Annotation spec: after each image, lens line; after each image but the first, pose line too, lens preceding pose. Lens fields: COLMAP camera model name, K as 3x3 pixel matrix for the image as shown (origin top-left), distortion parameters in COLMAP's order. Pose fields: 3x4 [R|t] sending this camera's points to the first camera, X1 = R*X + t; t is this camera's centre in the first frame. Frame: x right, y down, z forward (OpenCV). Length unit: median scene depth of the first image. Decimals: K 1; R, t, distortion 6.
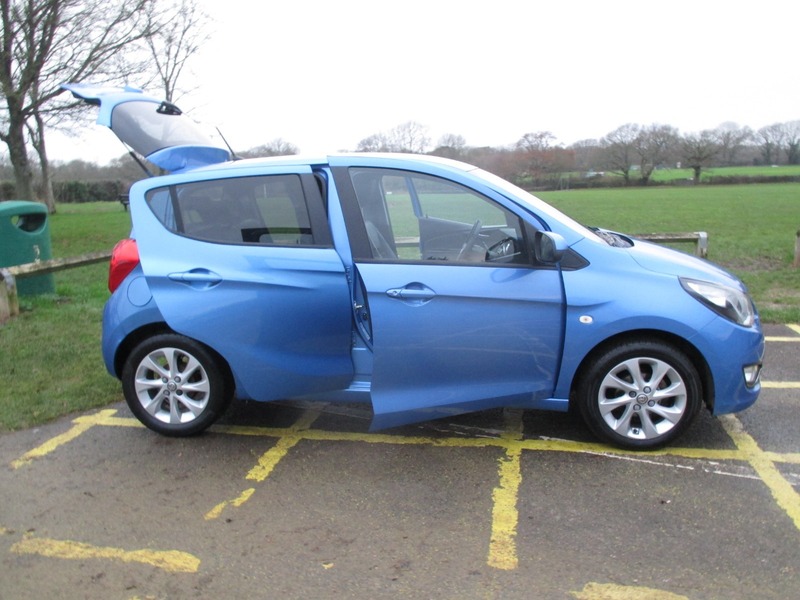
lens RADIAL K [[668.6, 0, 404.4], [0, 668.6, 322.0], [0, 0, 1]] dist [-0.033447, 0.000613]
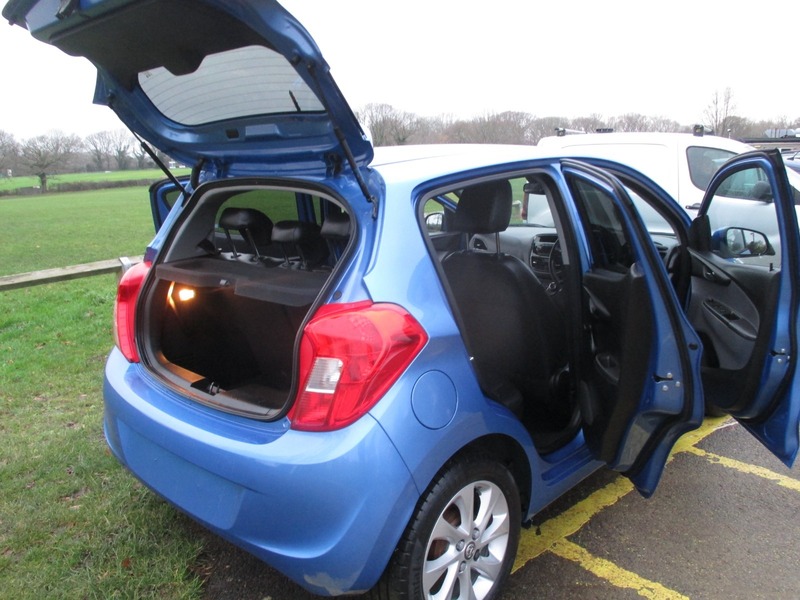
lens RADIAL K [[664.4, 0, 400.1], [0, 664.4, 320.8], [0, 0, 1]] dist [-0.033446, -0.000012]
pose [[0.602426, -0.181408, 0.777286, -0.809544], [0.189483, 0.978495, 0.081511, -0.154406], [-0.775357, 0.098178, 0.623845, 0.701536]]
